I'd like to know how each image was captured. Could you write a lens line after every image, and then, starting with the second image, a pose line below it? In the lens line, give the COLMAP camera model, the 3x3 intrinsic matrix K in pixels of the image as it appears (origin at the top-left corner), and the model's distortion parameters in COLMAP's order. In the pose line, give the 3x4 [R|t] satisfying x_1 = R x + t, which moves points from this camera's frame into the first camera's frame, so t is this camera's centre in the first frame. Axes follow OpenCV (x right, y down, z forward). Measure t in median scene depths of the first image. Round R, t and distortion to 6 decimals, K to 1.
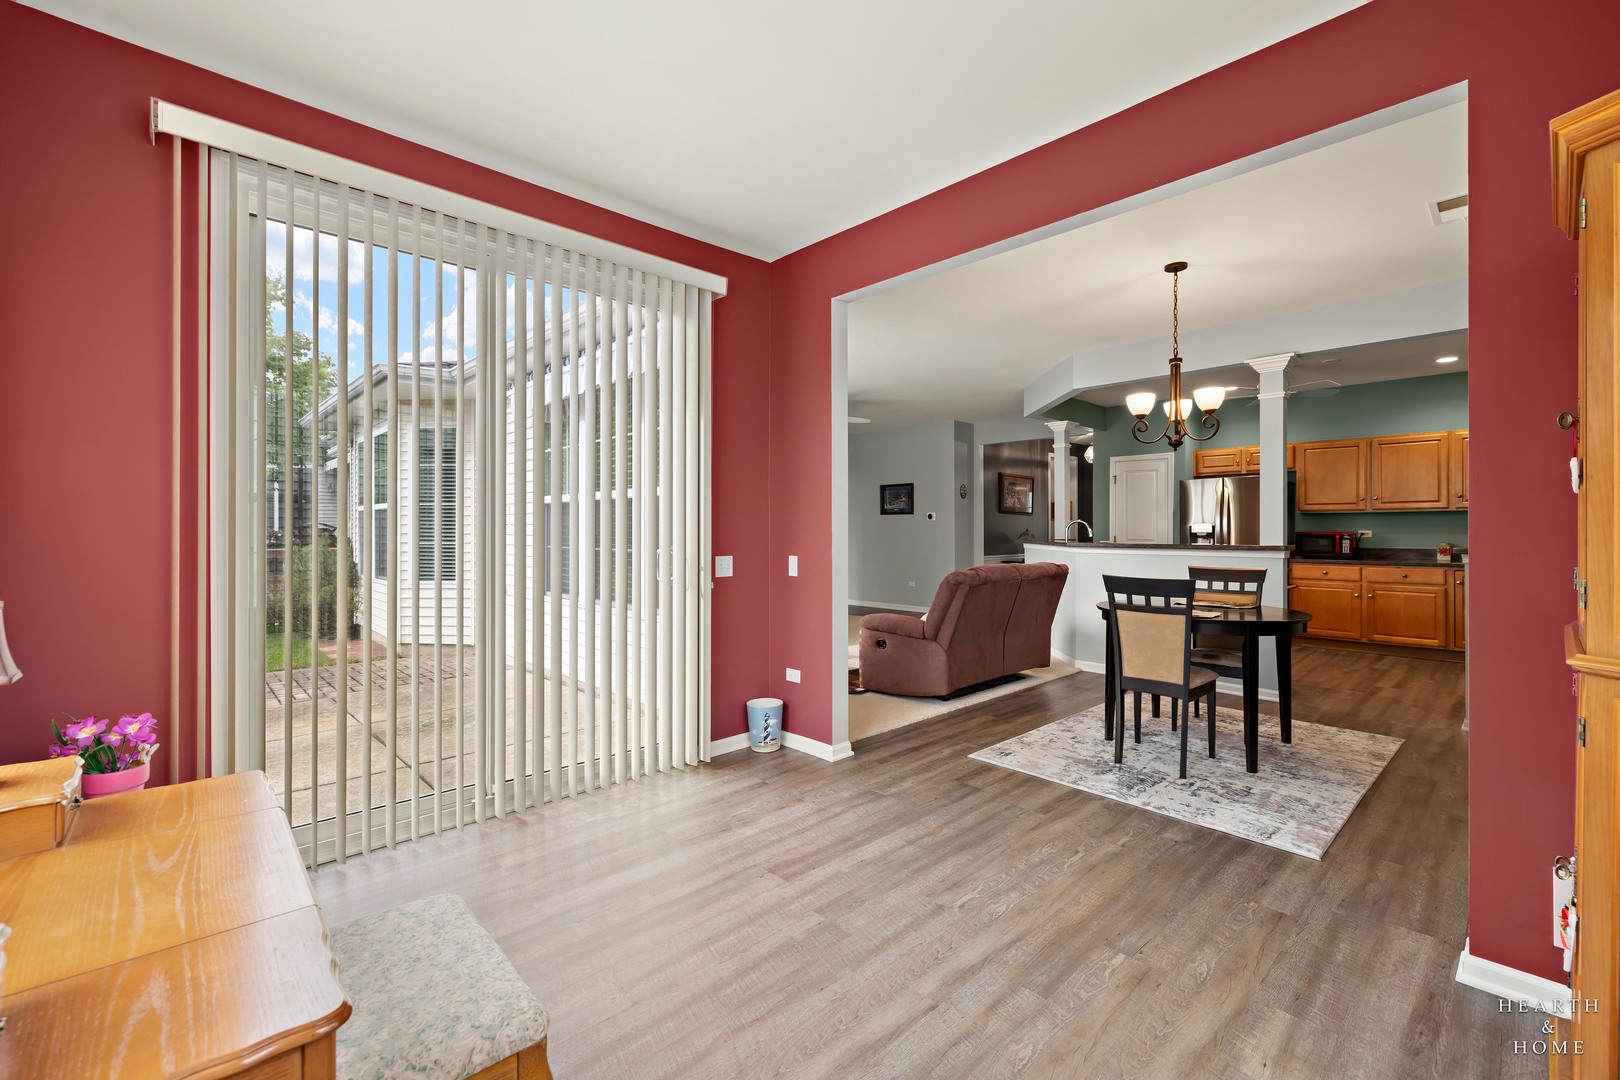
lens RADIAL K [[677.8, 0, 805.0], [0, 677.8, 527.1], [0, 0, 1]] dist [0.000094, 0.000012]
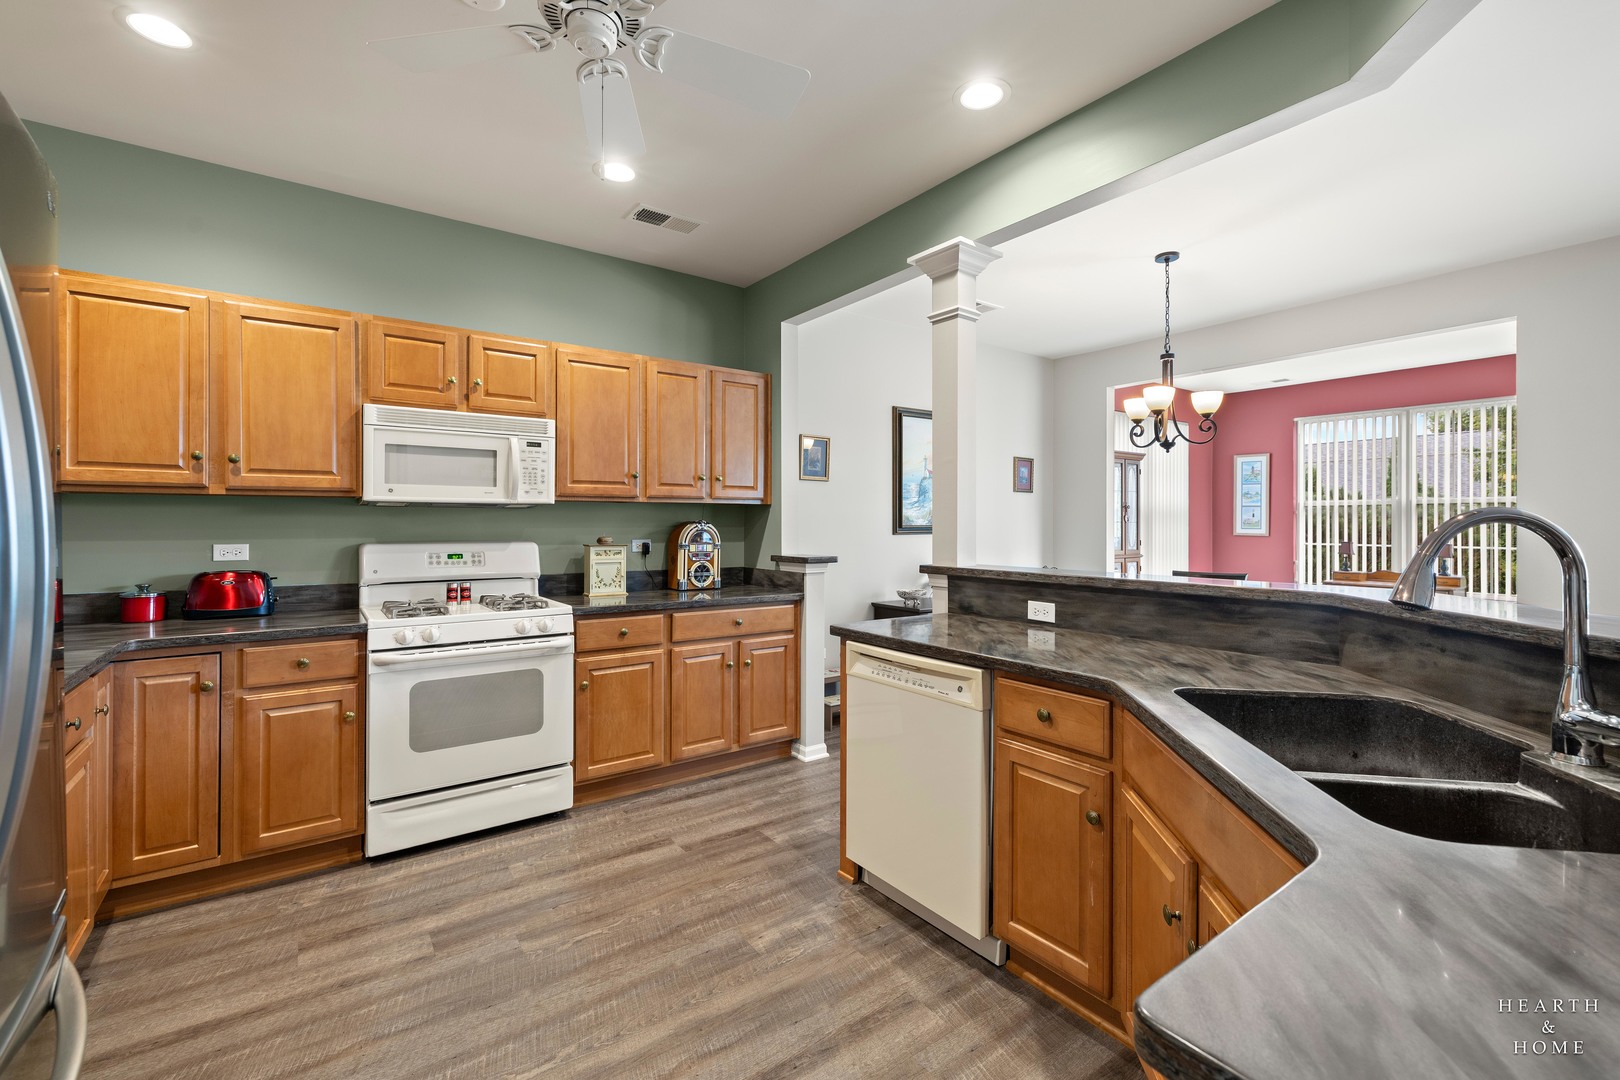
lens RADIAL K [[677.8, 0, 801.4], [0, 677.8, 517.2], [0, 0, 1]] dist [0.000094, 0.000012]
pose [[-0.990915, 0.001965, 0.134474, 0.547530], [0.000159, 0.999910, -0.013440, -0.005311], [-0.134489, -0.013296, -0.990826, 1.185874]]
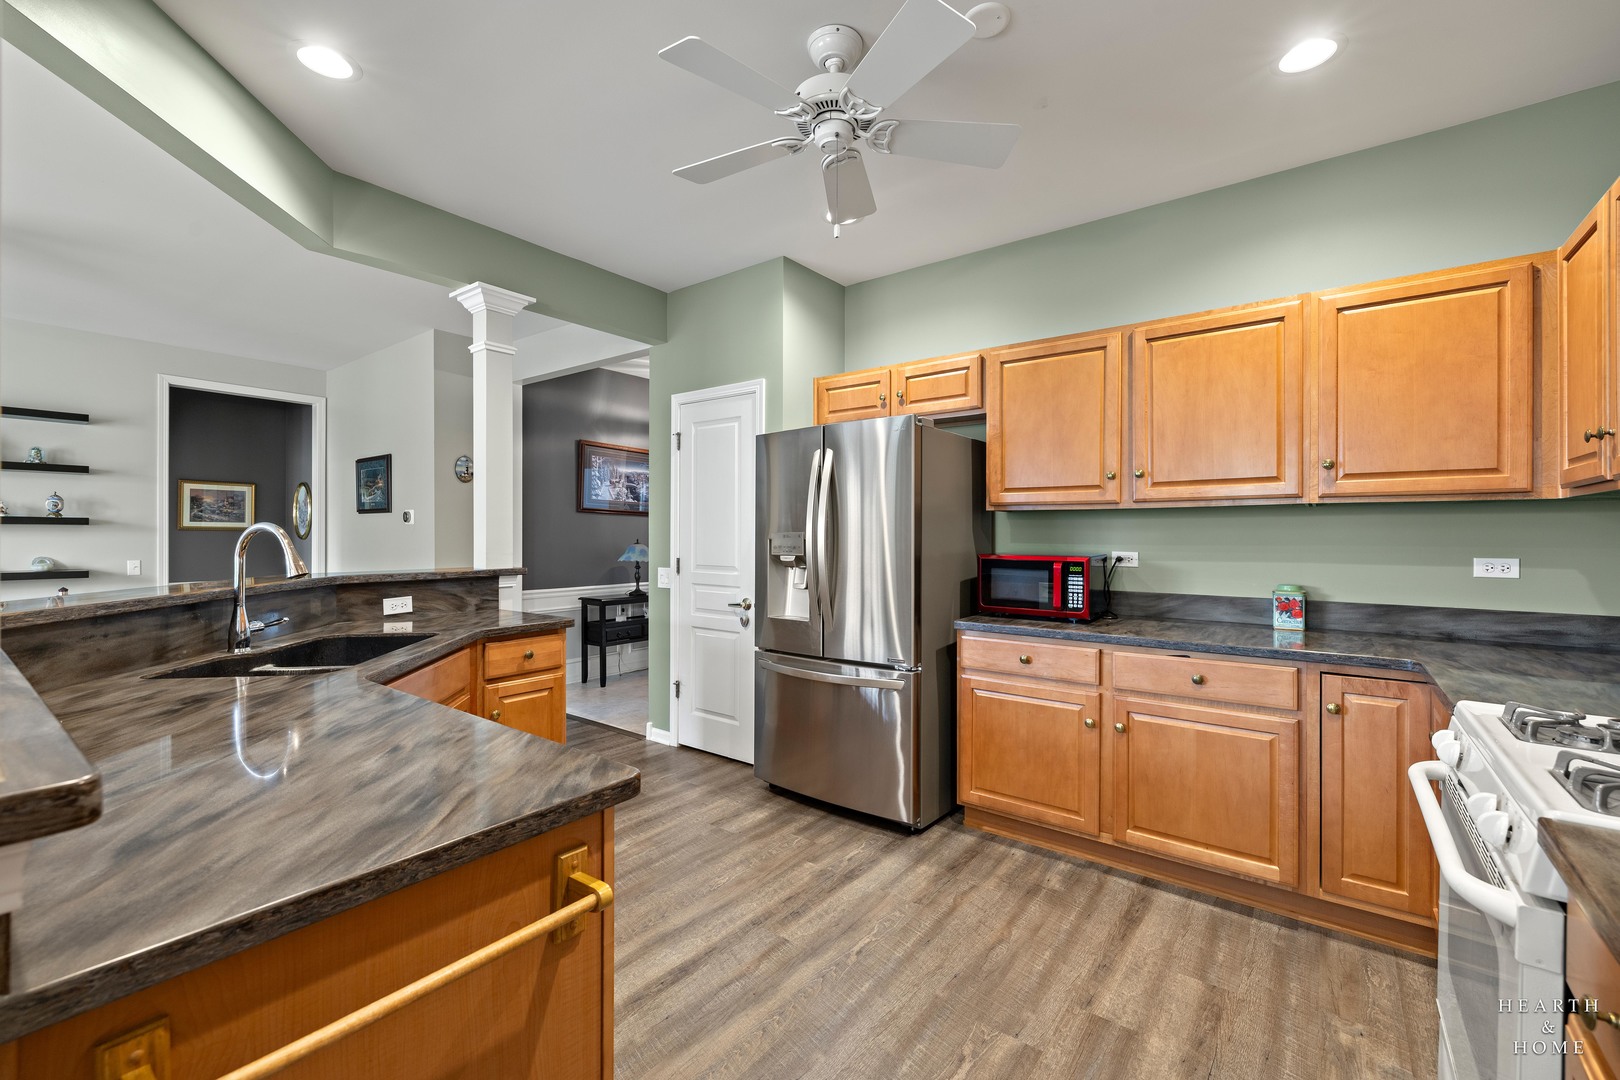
lens RADIAL K [[677.8, 0, 806.0], [0, 677.8, 536.9], [0, 0, 1]] dist [0.000094, 0.000012]
pose [[0.985808, 0.002819, 0.167851, 0.593776], [-0.003643, 0.999983, 0.004603, -0.006053], [-0.167835, -0.005149, 0.985802, 0.652362]]
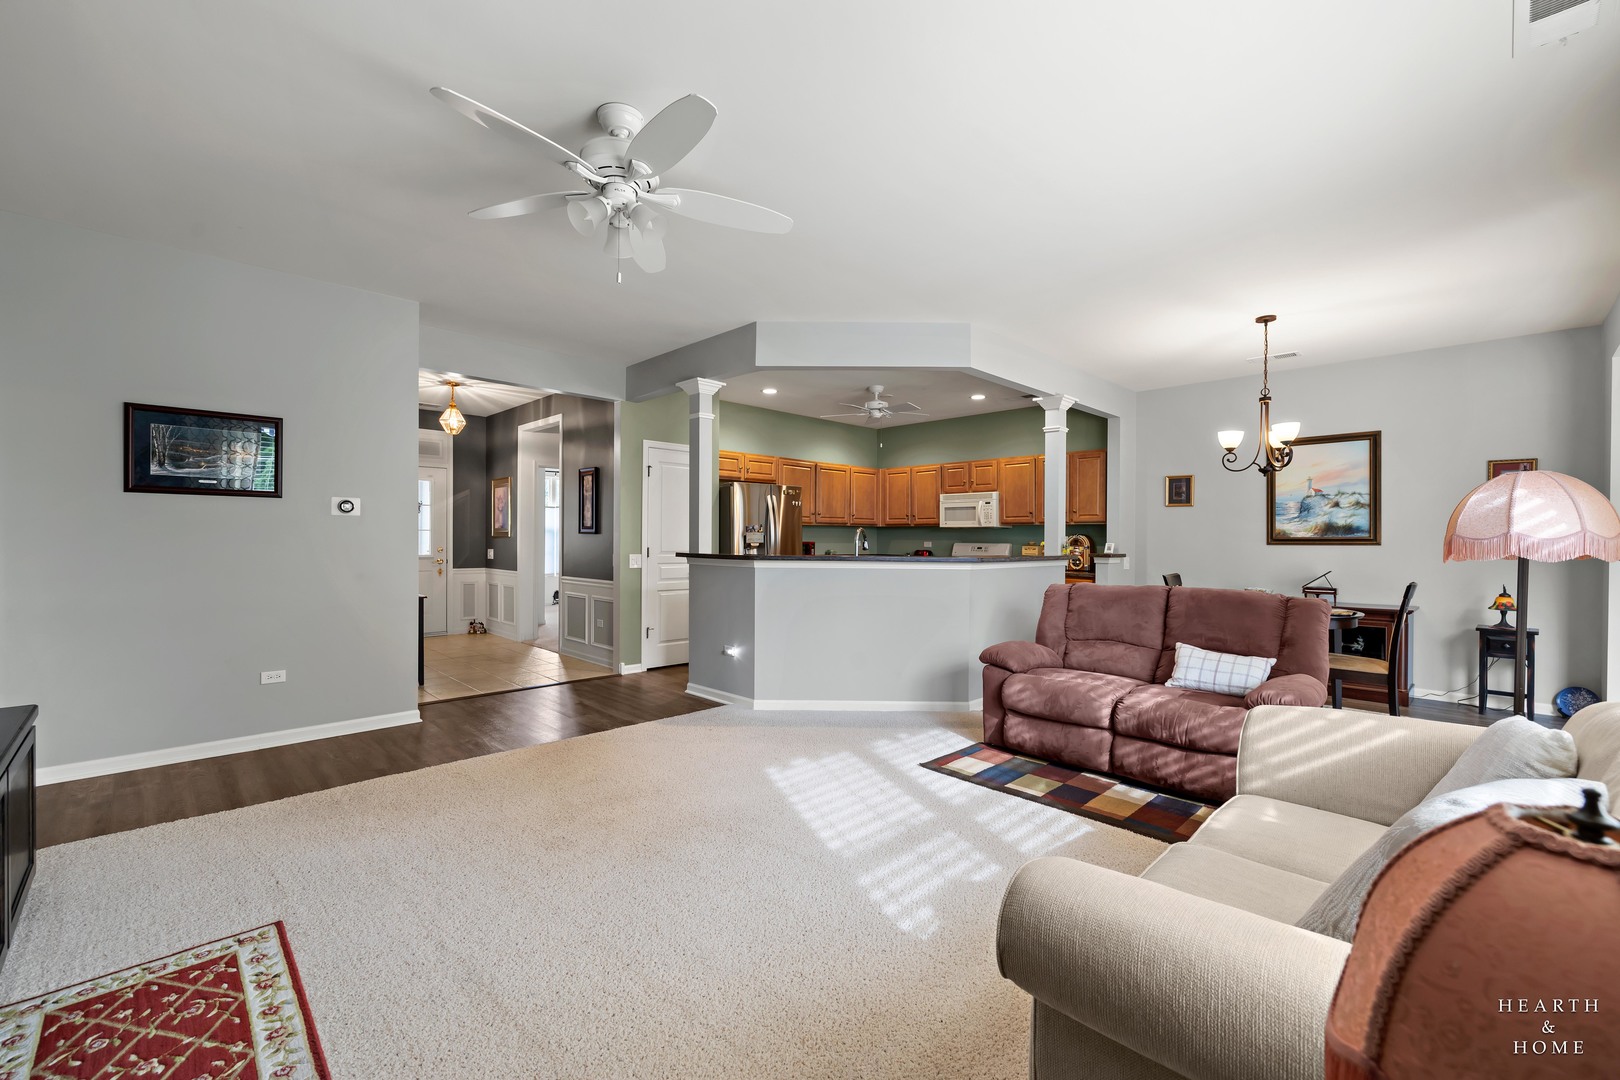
lens RADIAL K [[677.8, 0, 812.7], [0, 677.8, 539.3], [0, 0, 1]] dist [0.000094, 0.000012]
pose [[-0.031008, -0.001305, 0.999518, -0.363751], [-0.010121, 0.999948, 0.000991, 0.001967], [-0.999468, -0.010085, -0.031020, 1.077662]]
